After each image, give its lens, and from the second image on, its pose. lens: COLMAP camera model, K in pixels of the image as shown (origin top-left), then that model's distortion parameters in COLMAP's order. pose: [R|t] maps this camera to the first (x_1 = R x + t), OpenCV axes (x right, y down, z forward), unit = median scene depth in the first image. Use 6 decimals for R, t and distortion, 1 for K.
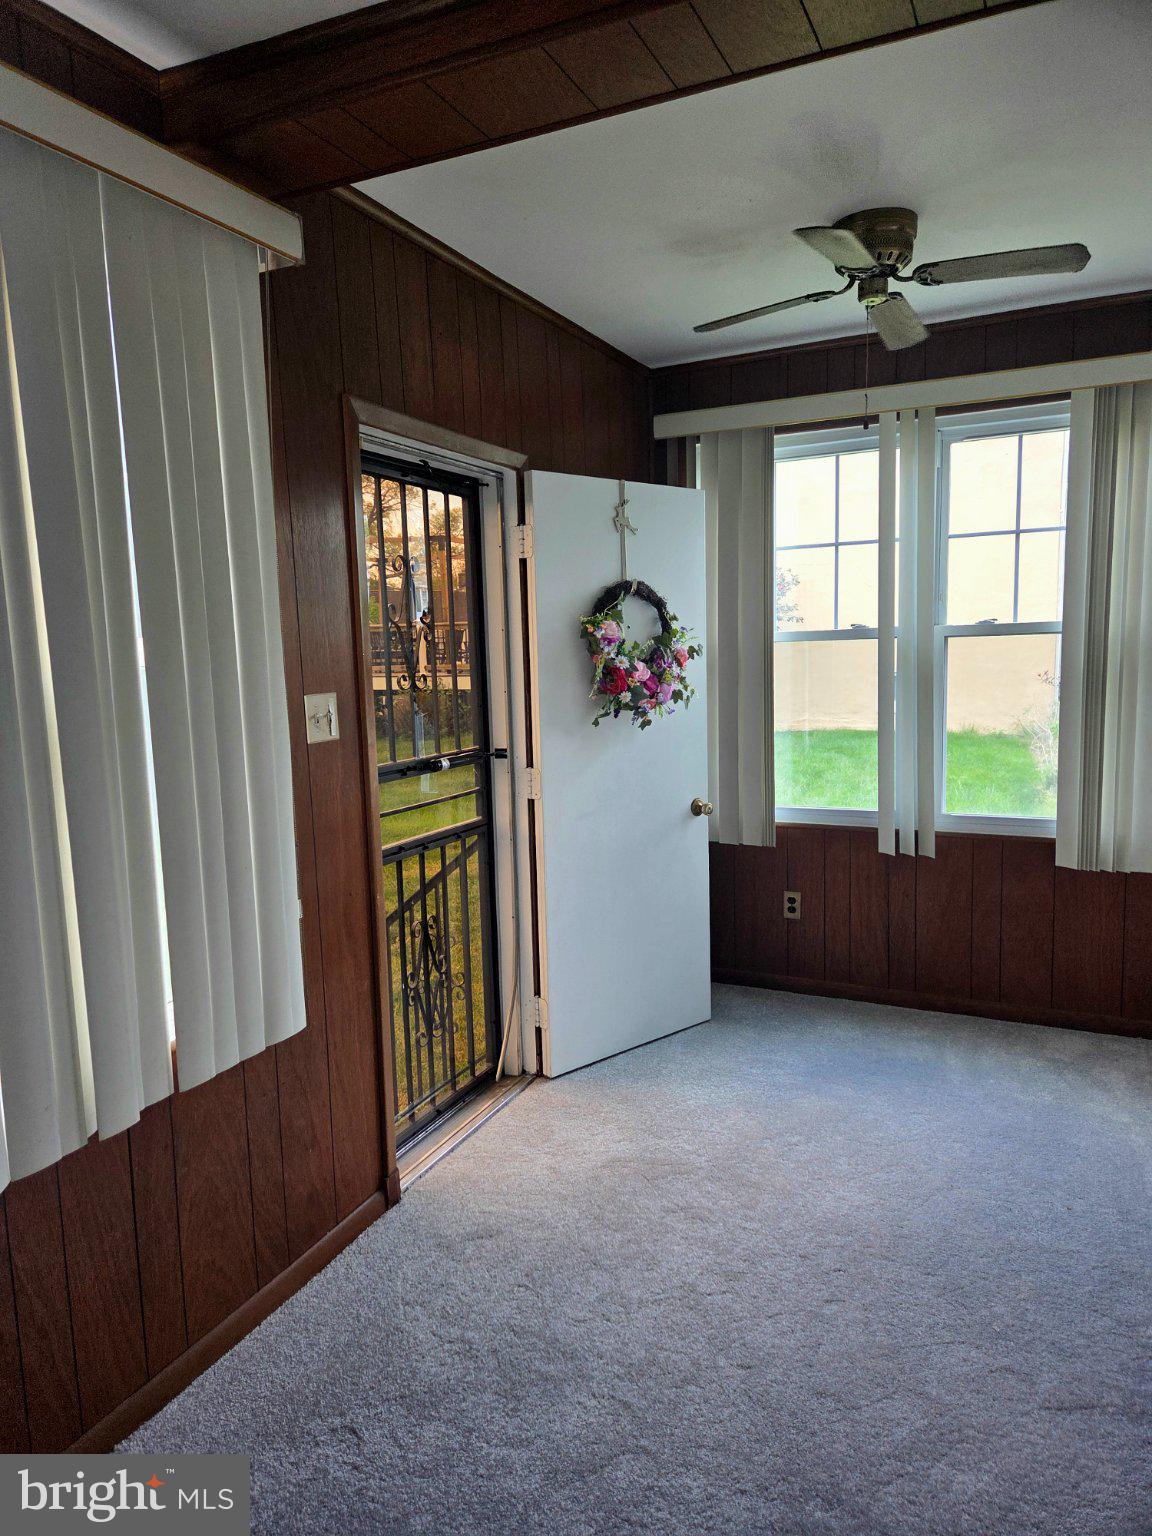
lens RADIAL K [[1022.2, 0, 553.5], [0, 1022.2, 791.4], [0, 0, 1]] dist [0.070299, -0.065209]
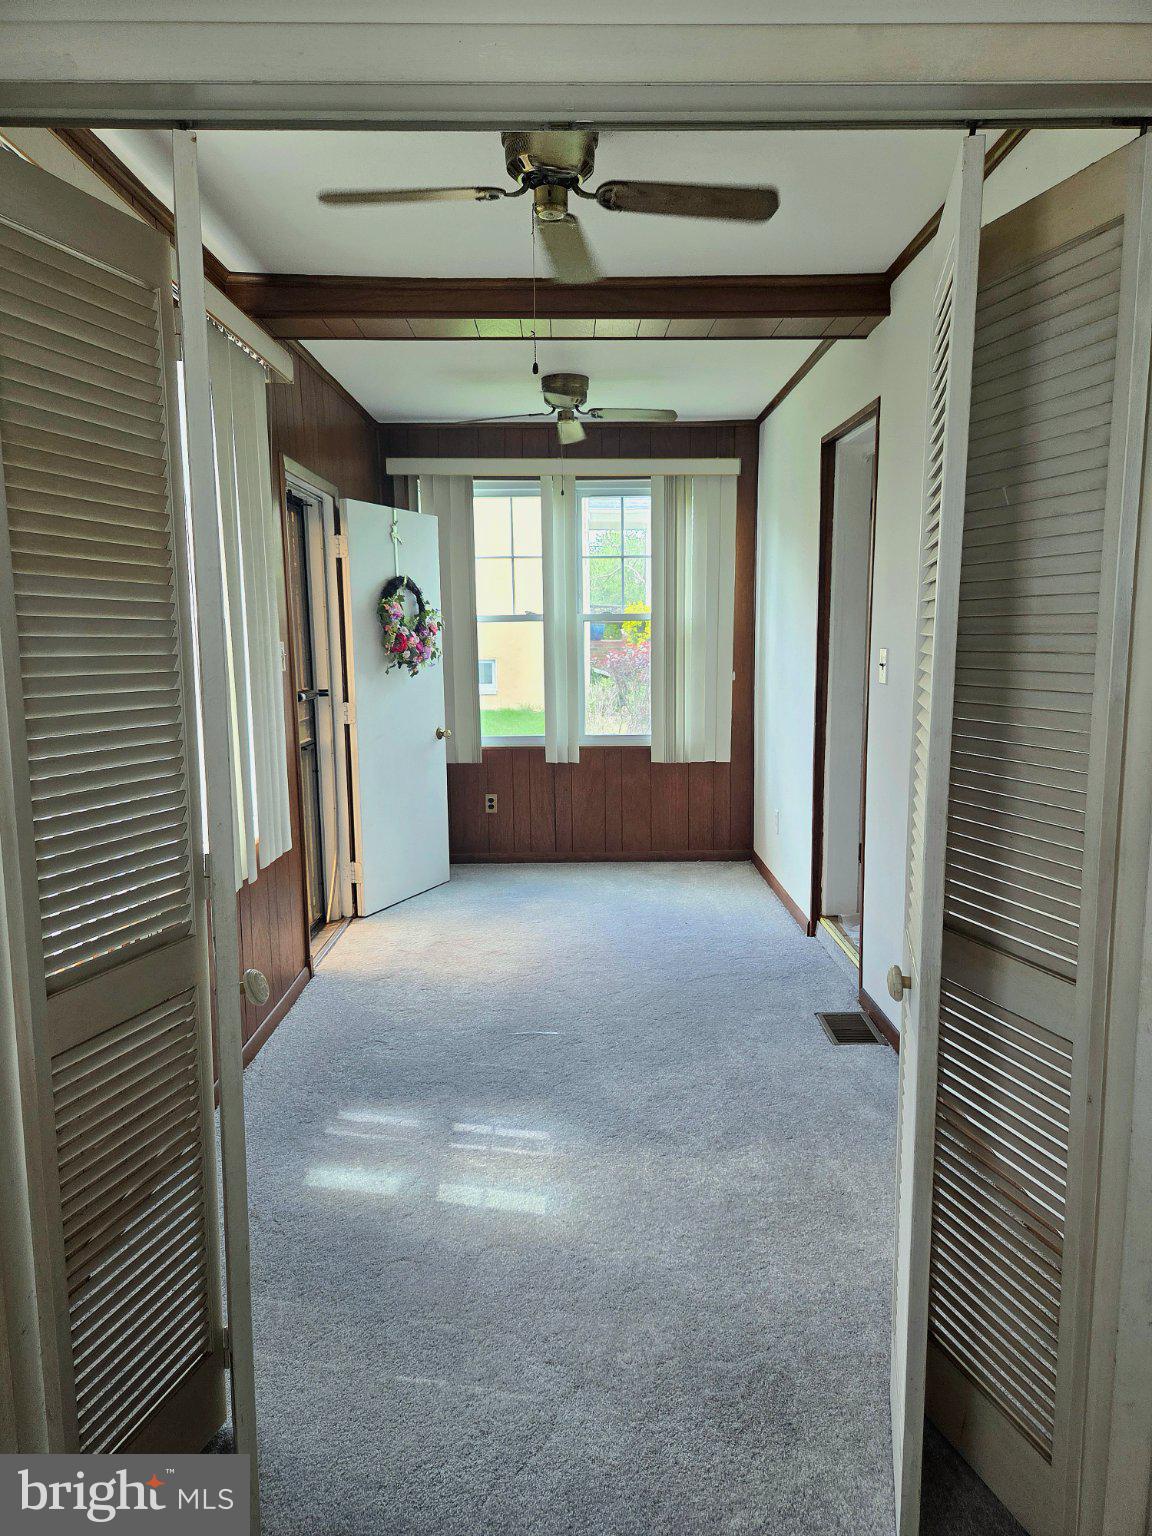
lens RADIAL K [[1022.2, 0, 553.5], [0, 1022.2, 791.4], [0, 0, 1]] dist [0.070299, -0.065209]
pose [[0.904903, -0.047435, 0.422966, -0.359763], [0.044295, 0.998869, 0.017256, 0.086459], [-0.423306, 0.003121, 0.905981, -0.421853]]
